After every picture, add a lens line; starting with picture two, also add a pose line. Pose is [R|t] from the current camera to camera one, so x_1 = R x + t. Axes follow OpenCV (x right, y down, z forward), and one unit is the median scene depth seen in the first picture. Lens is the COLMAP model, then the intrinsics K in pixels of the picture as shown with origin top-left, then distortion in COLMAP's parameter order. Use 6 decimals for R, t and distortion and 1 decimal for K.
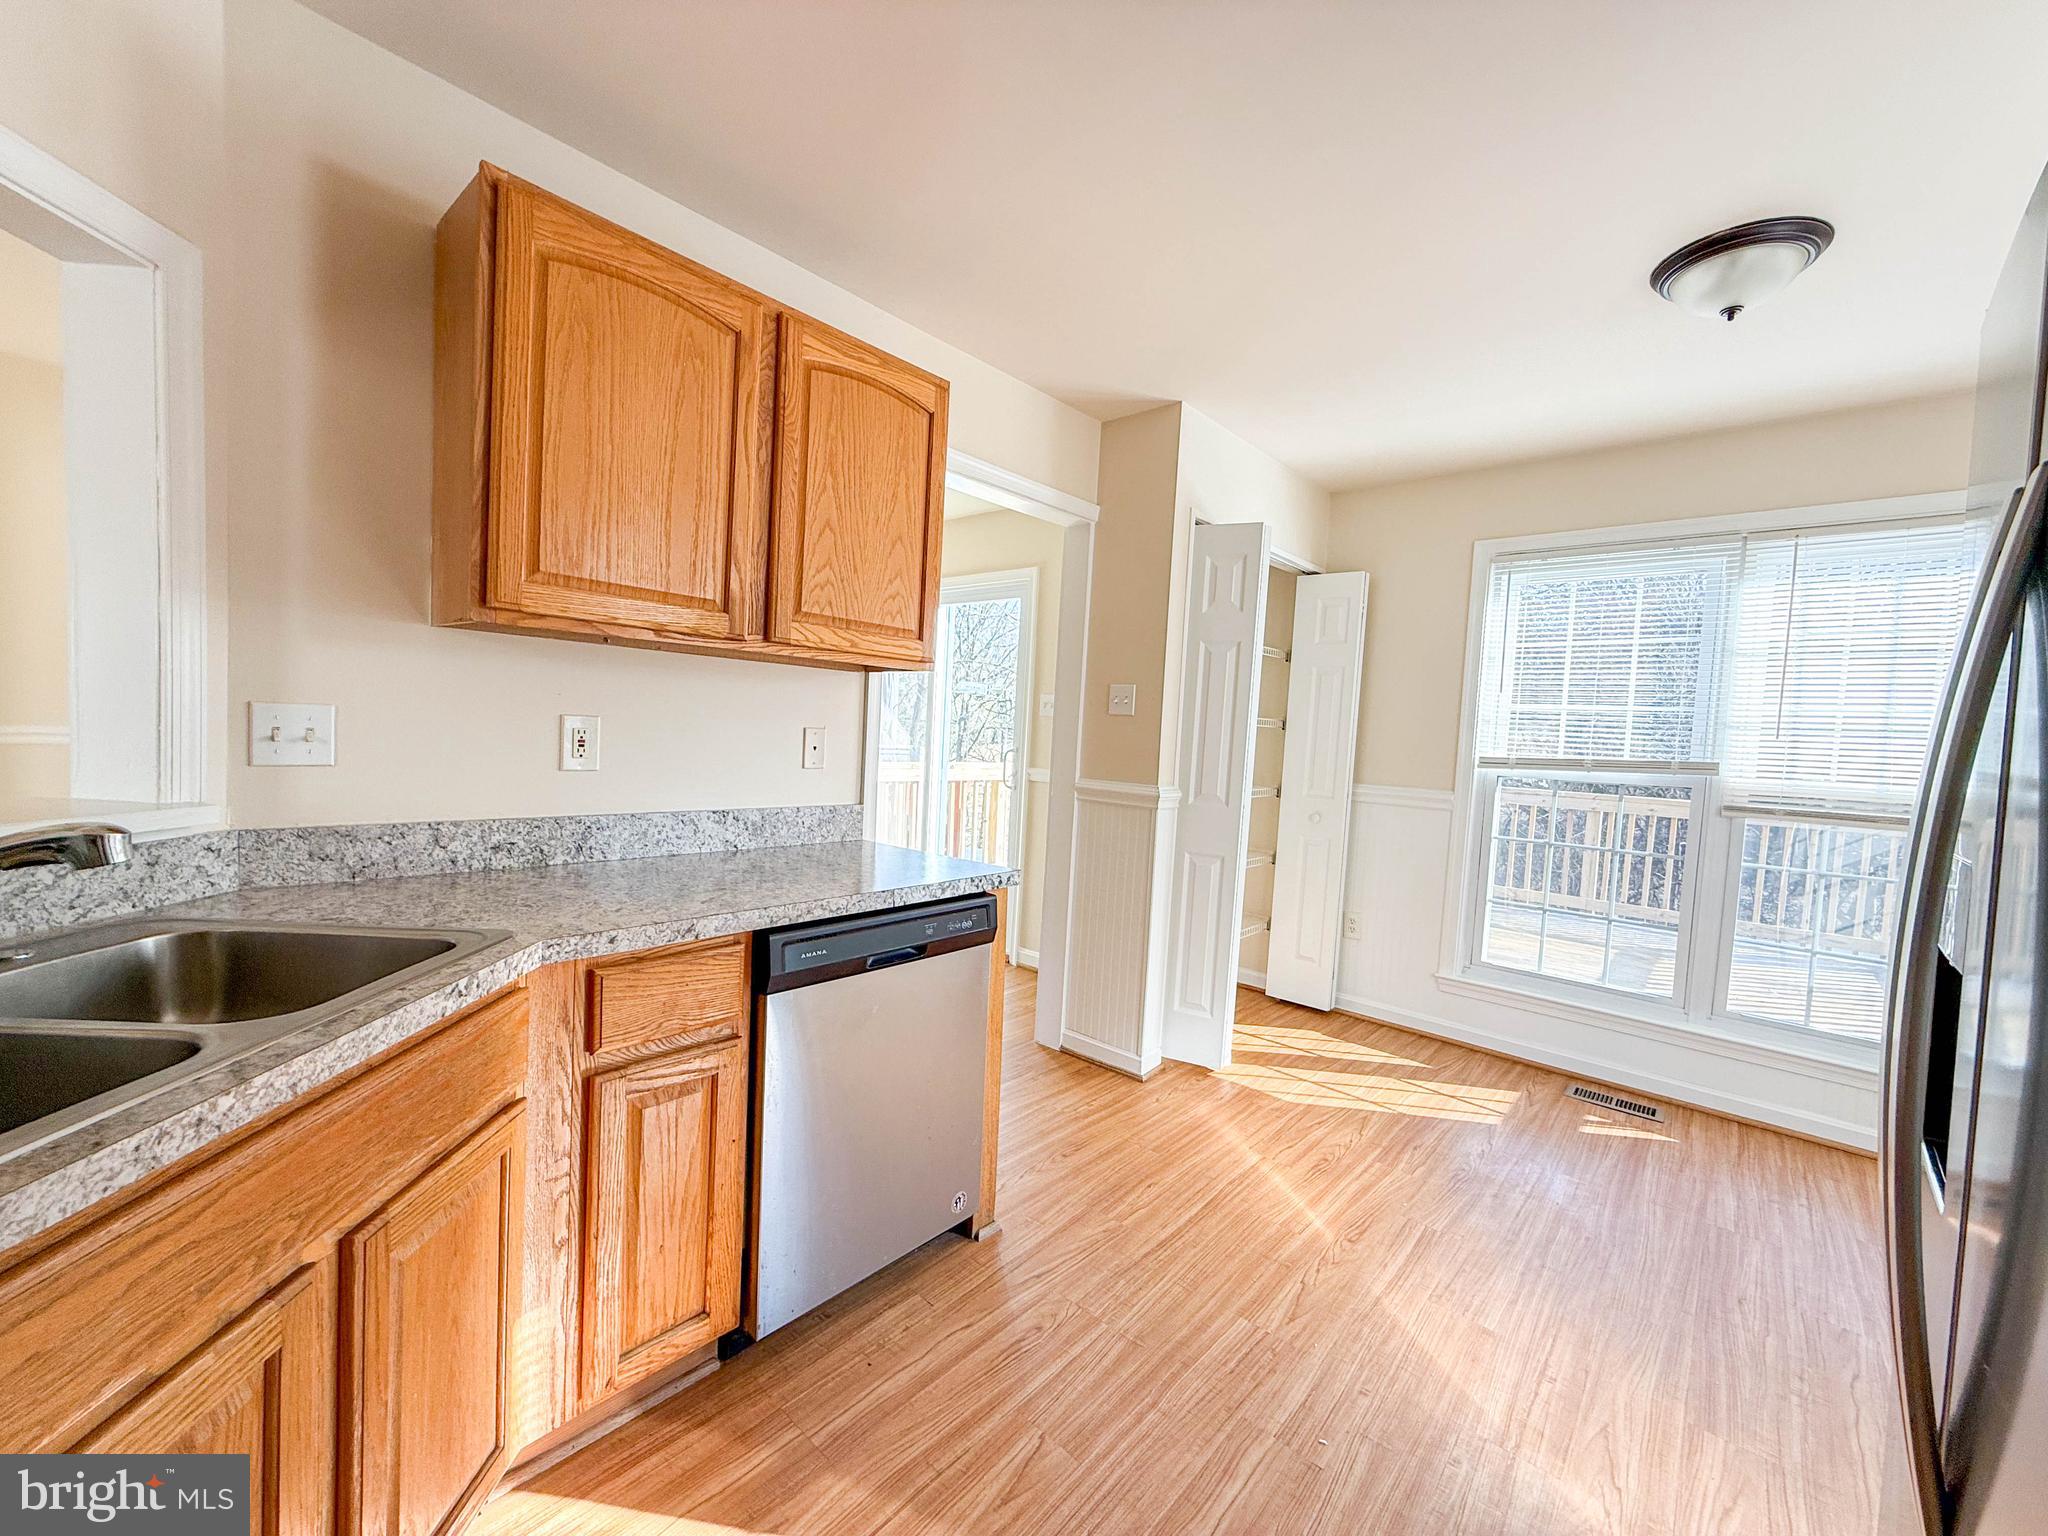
lens RADIAL K [[815.1, 0, 1023.1], [0, 815.1, 769.4], [0, 0, 1]] dist [-0.000566, 0.000700]
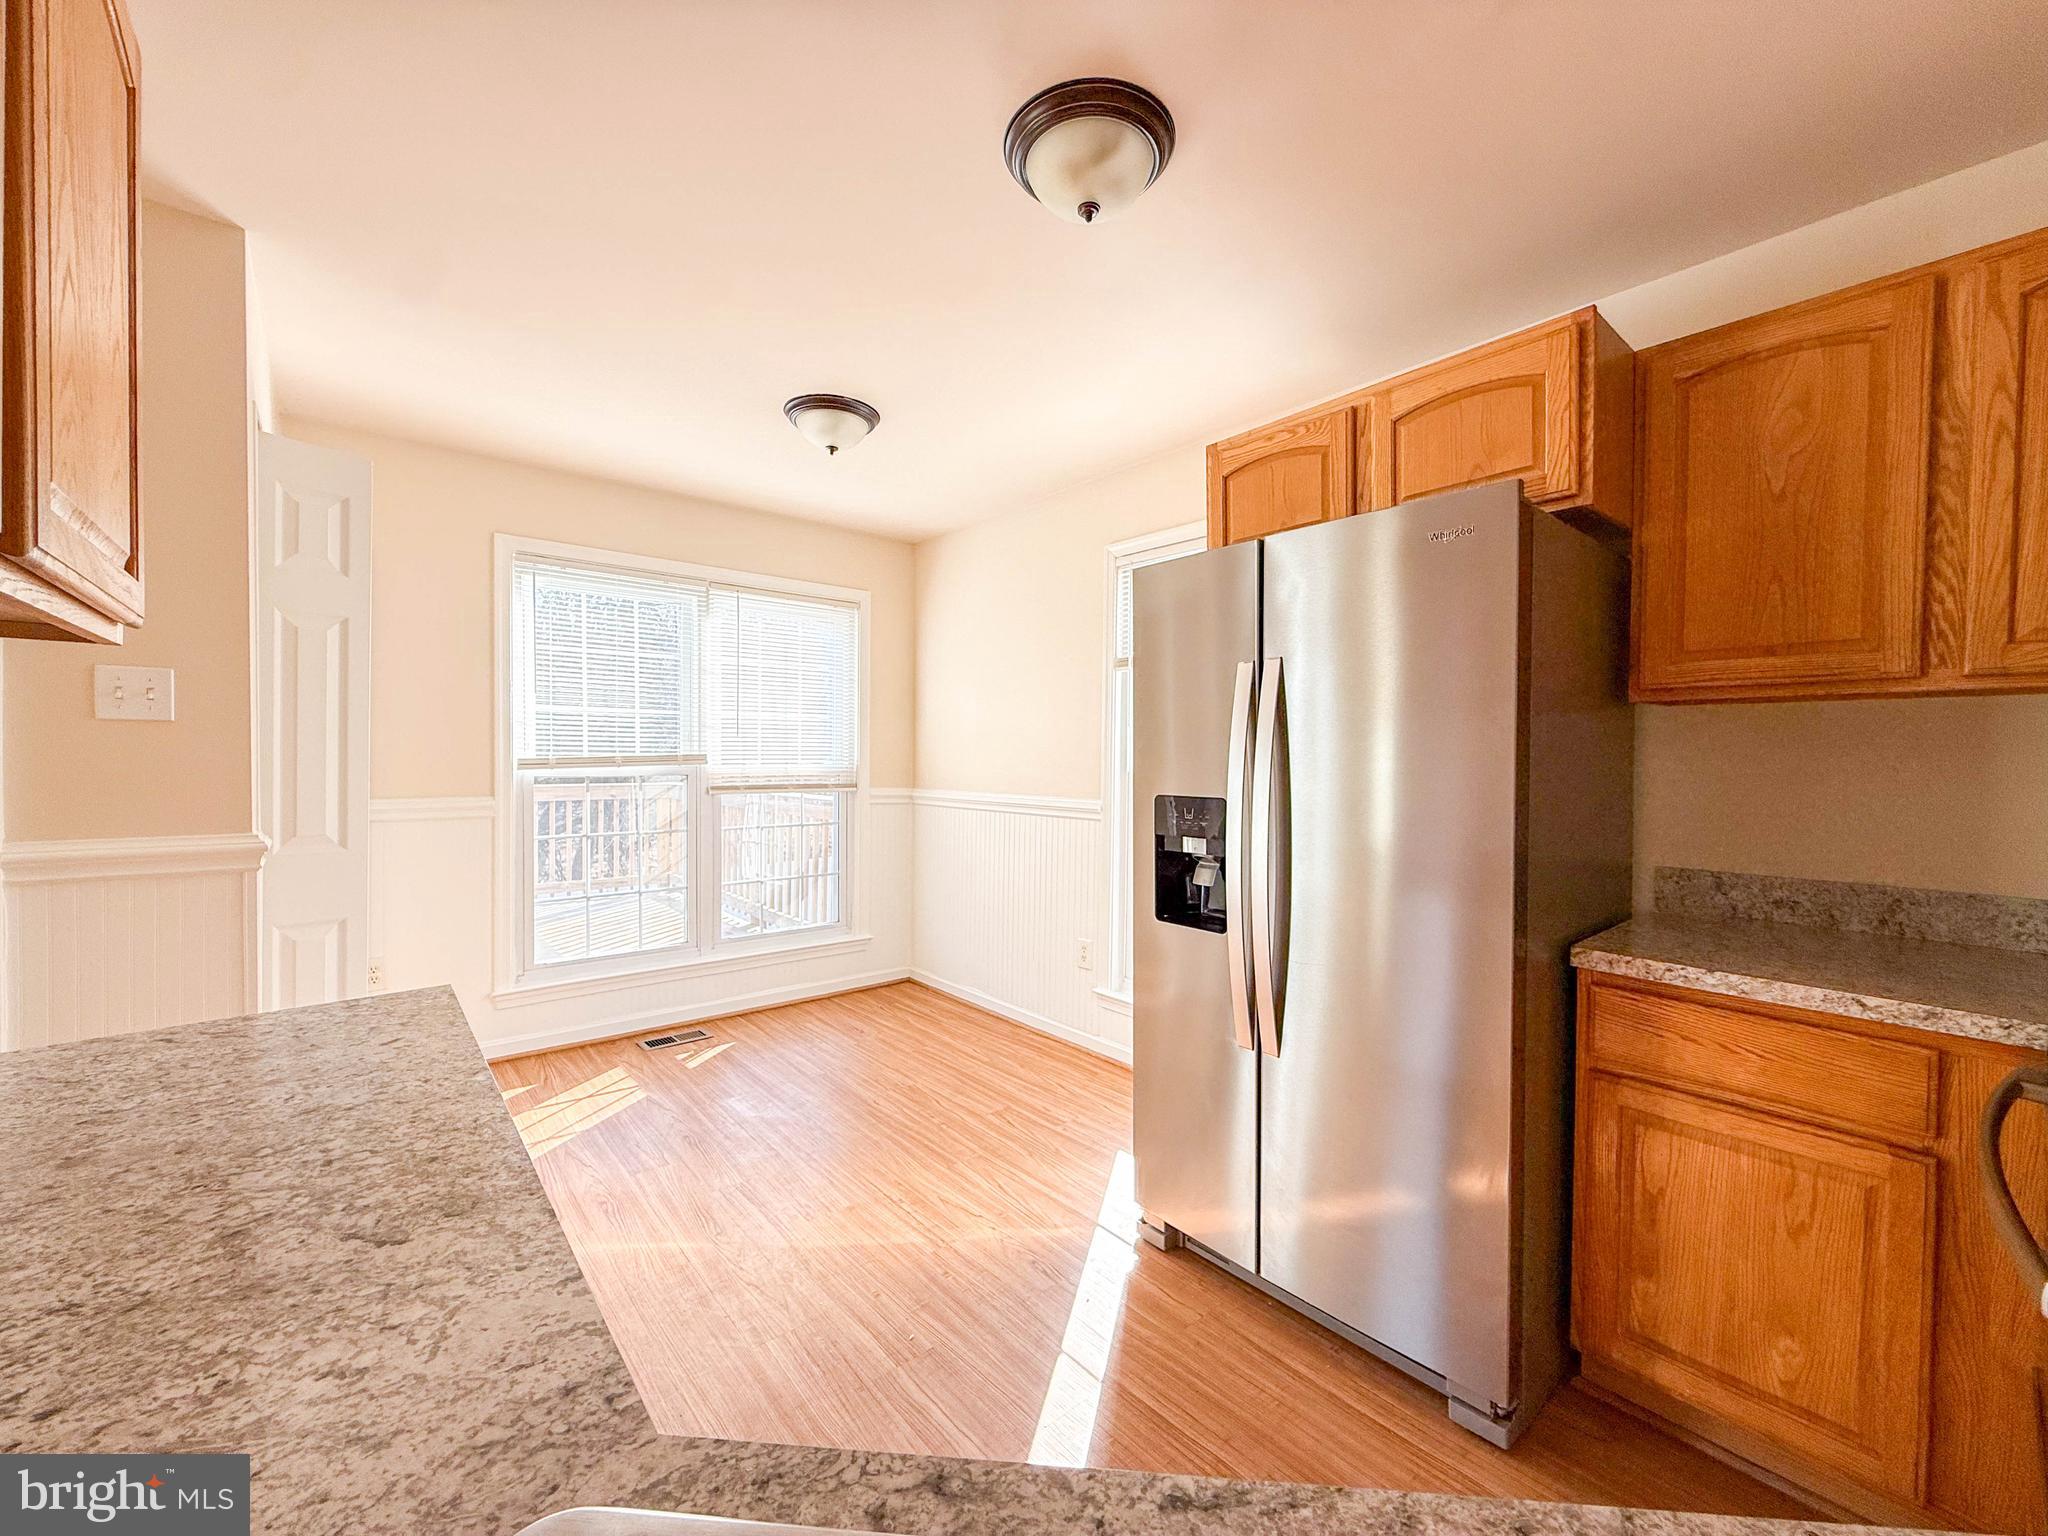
lens RADIAL K [[815.1, 0, 1012.4], [0, 815.1, 769.2], [0, 0, 1]] dist [-0.000566, 0.000700]
pose [[0.142590, -0.066147, 0.987569, -0.388907], [0.045489, 0.997148, 0.060220, -0.042320], [-0.988736, 0.036337, 0.145193, 0.335969]]
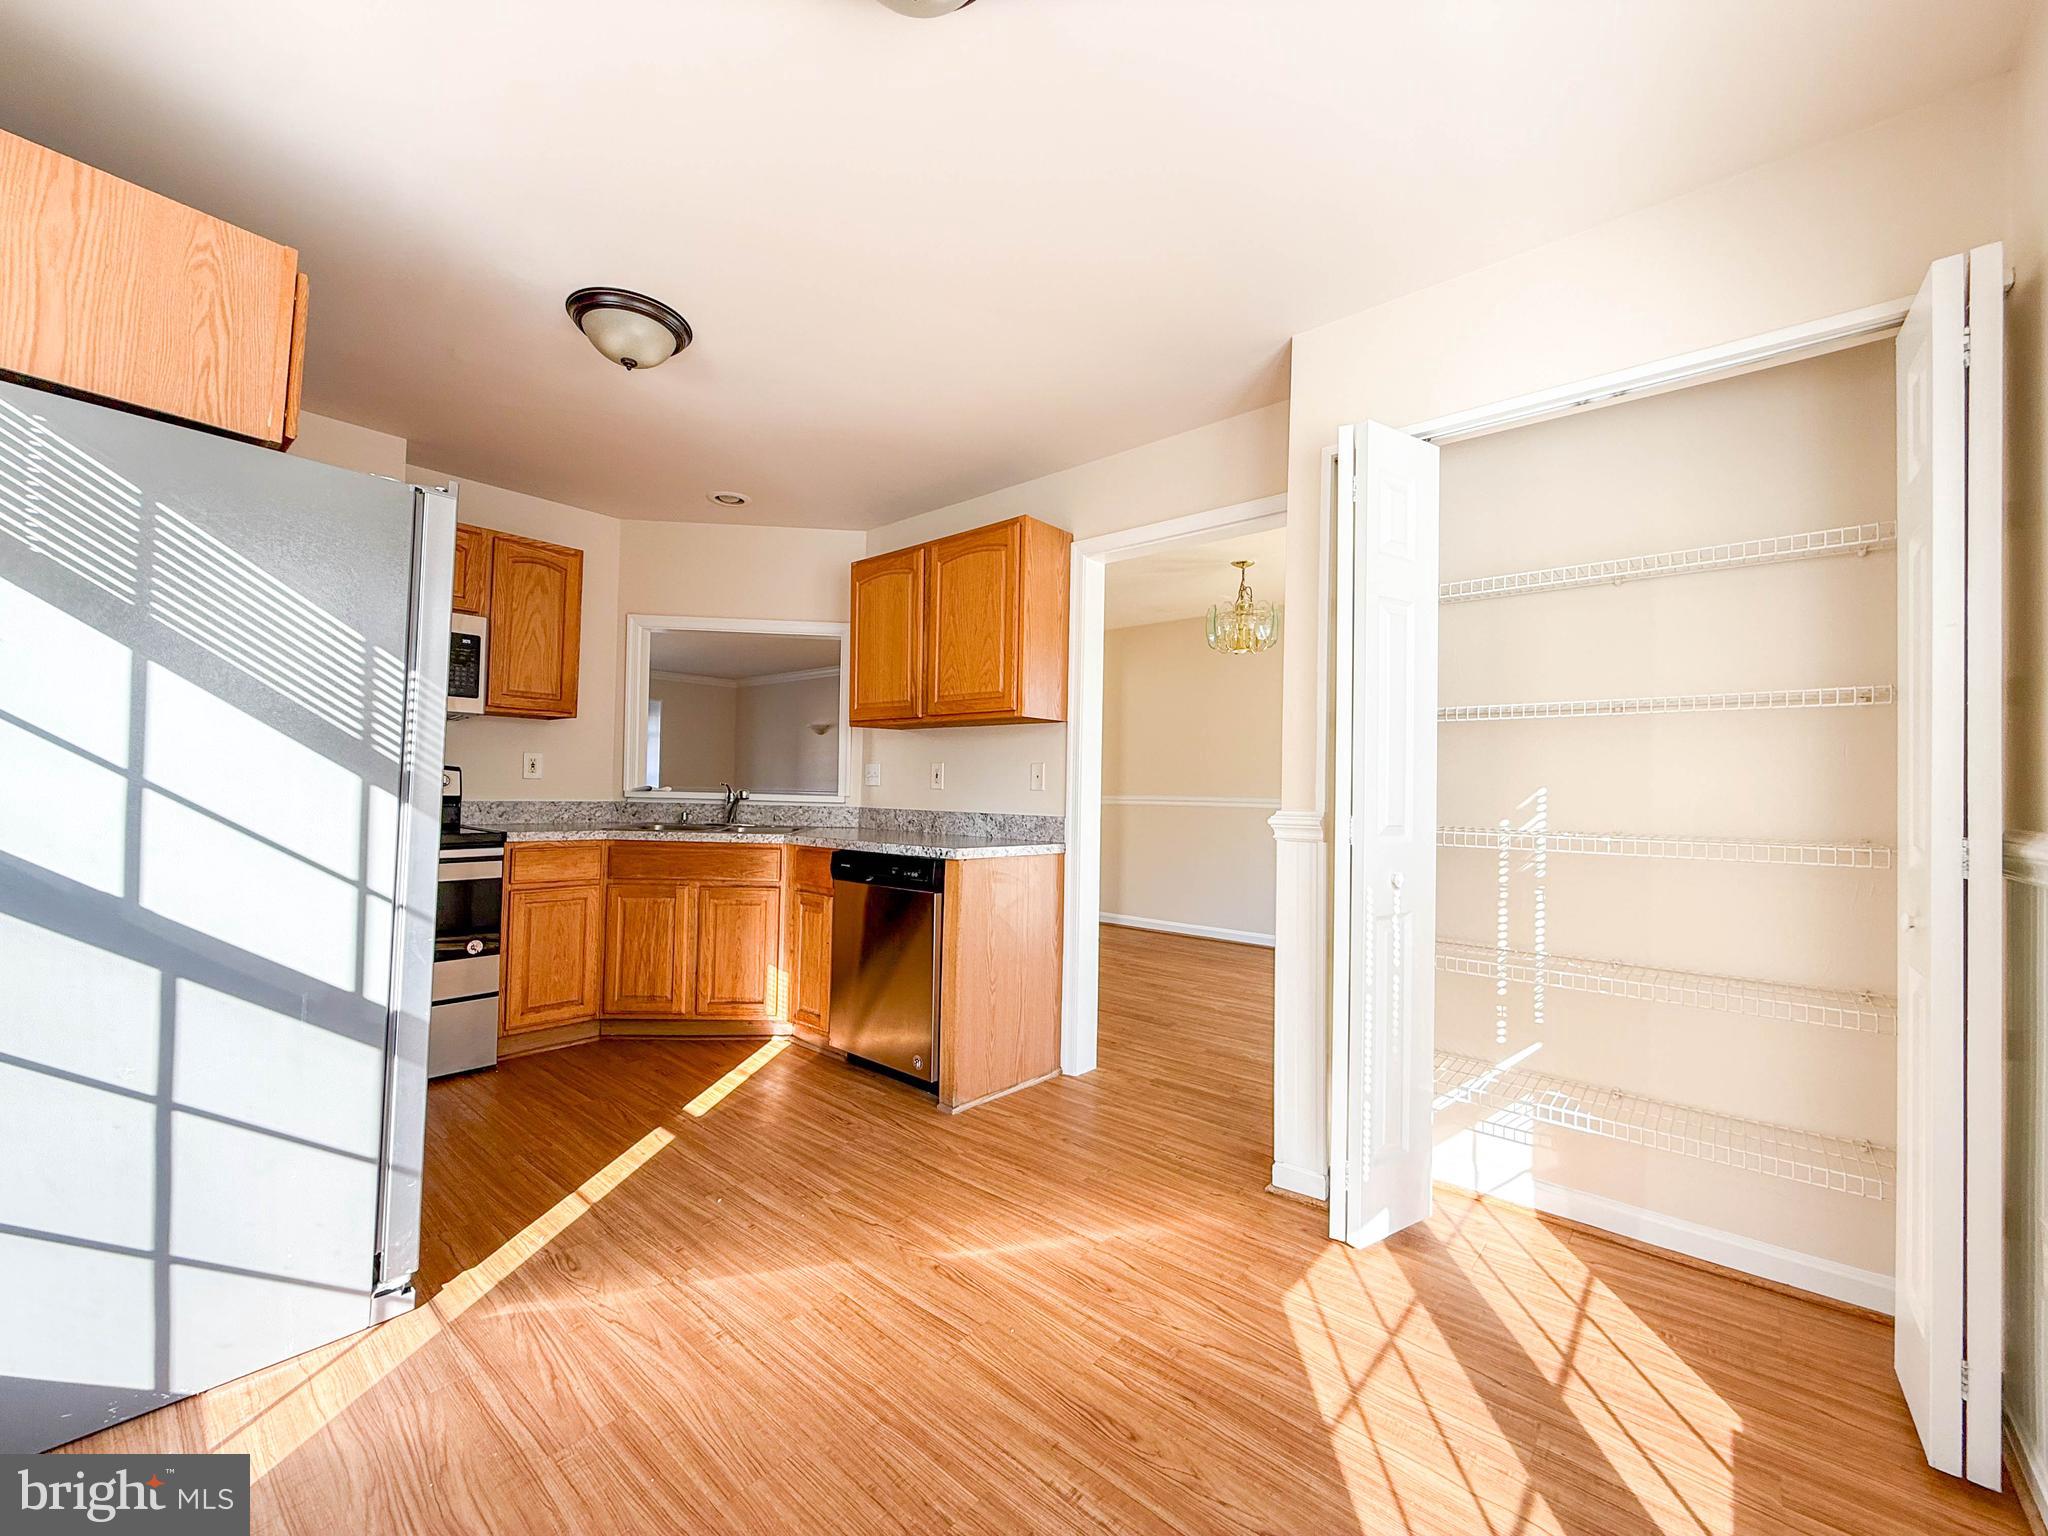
lens RADIAL K [[815.1, 0, 1019.7], [0, 815.1, 761.9], [0, 0, 1]] dist [-0.000566, 0.000700]
pose [[0.016153, -0.081954, -0.996505, 1.000550], [-0.067130, 0.994298, -0.082860, 0.058617], [0.997613, 0.068234, 0.010560, 0.763658]]
